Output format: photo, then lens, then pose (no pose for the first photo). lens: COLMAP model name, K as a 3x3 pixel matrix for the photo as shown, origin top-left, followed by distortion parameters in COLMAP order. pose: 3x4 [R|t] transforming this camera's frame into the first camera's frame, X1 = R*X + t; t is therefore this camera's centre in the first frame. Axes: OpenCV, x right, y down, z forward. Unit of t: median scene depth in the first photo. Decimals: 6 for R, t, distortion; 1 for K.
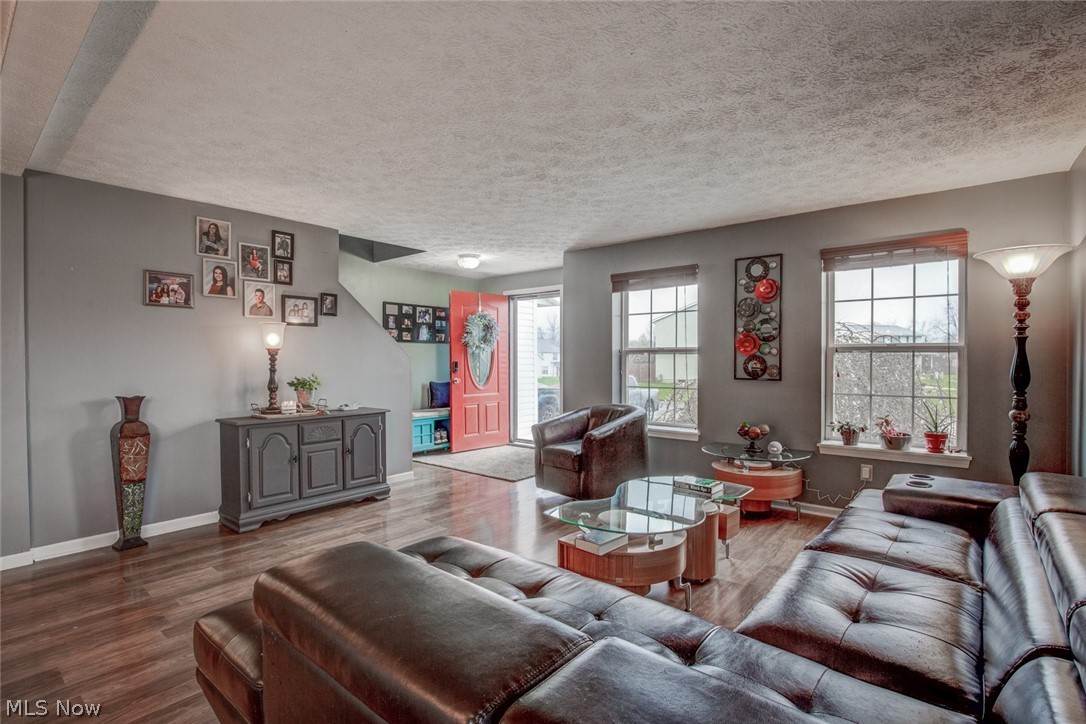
lens RADIAL K [[507.2, 0, 549.7], [0, 507.2, 365.7], [0, 0, 1]] dist [-0.024955, -0.001249]
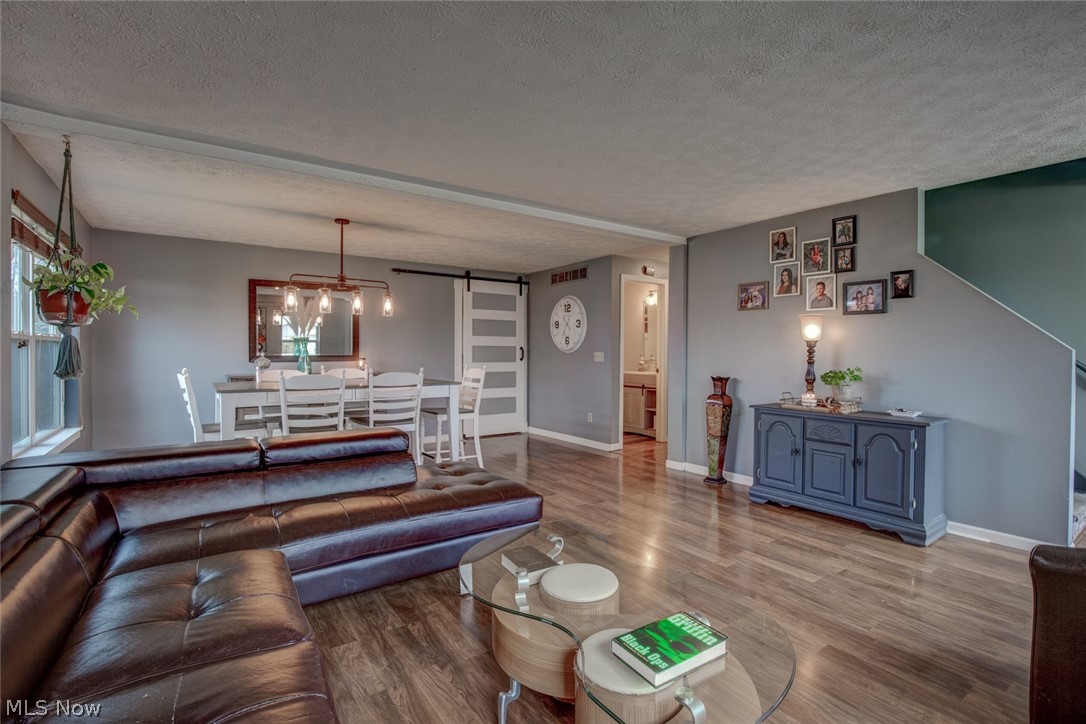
lens RADIAL K [[507.2, 0, 545.5], [0, 507.2, 355.1], [0, 0, 1]] dist [-0.024955, -0.001249]
pose [[-0.276658, 0.010253, -0.960914, 0.560680], [-0.017316, 0.999728, 0.015652, -0.011524], [0.960812, 0.020970, -0.276405, 0.761432]]
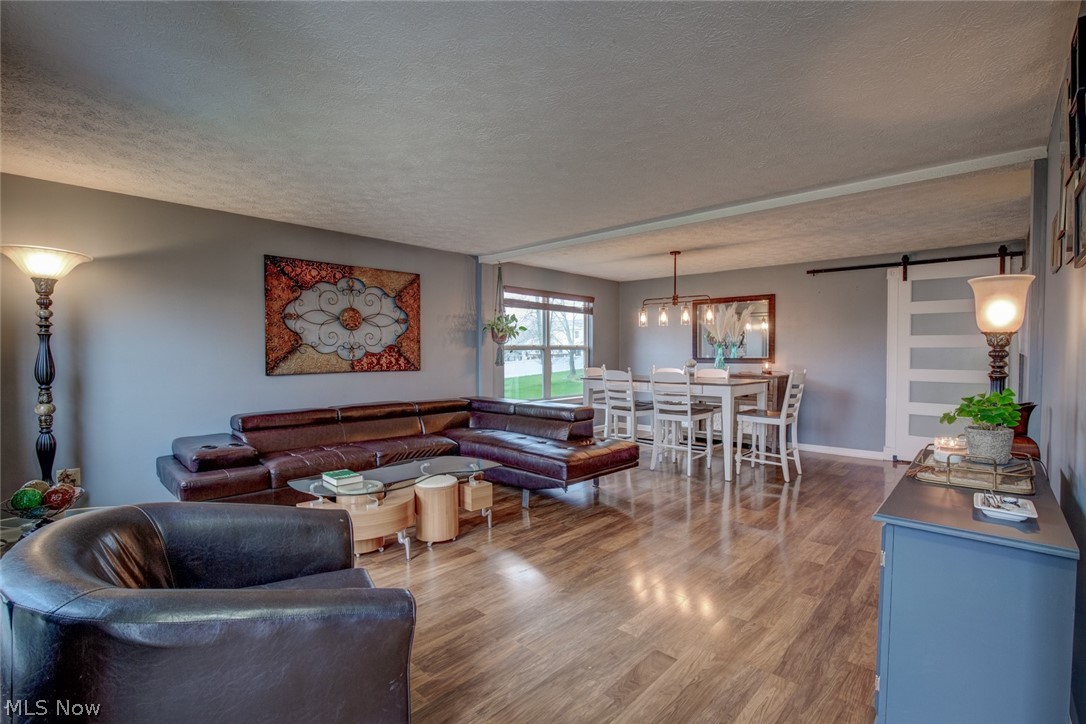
lens RADIAL K [[507.2, 0, 544.8], [0, 507.2, 364.3], [0, 0, 1]] dist [-0.024955, -0.001249]
pose [[-0.996686, -0.000424, 0.081338, -0.153368], [0.002666, 0.999279, 0.037872, -0.022278], [-0.081295, 0.037963, -0.995967, 1.495817]]
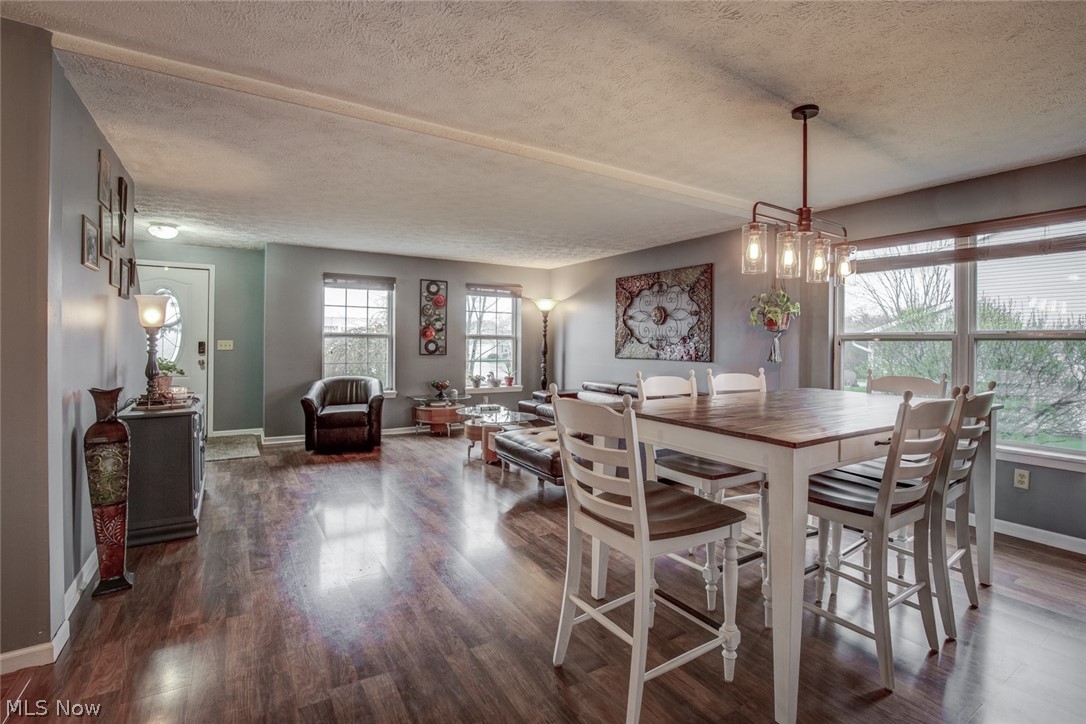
lens RADIAL K [[507.2, 0, 540.9], [0, 507.2, 352.7], [0, 0, 1]] dist [-0.024955, -0.001249]
pose [[0.325285, -0.012476, 0.945534, -1.132819], [0.007040, 0.999917, 0.010772, 0.005474], [-0.945590, 0.003152, 0.325346, 0.138965]]
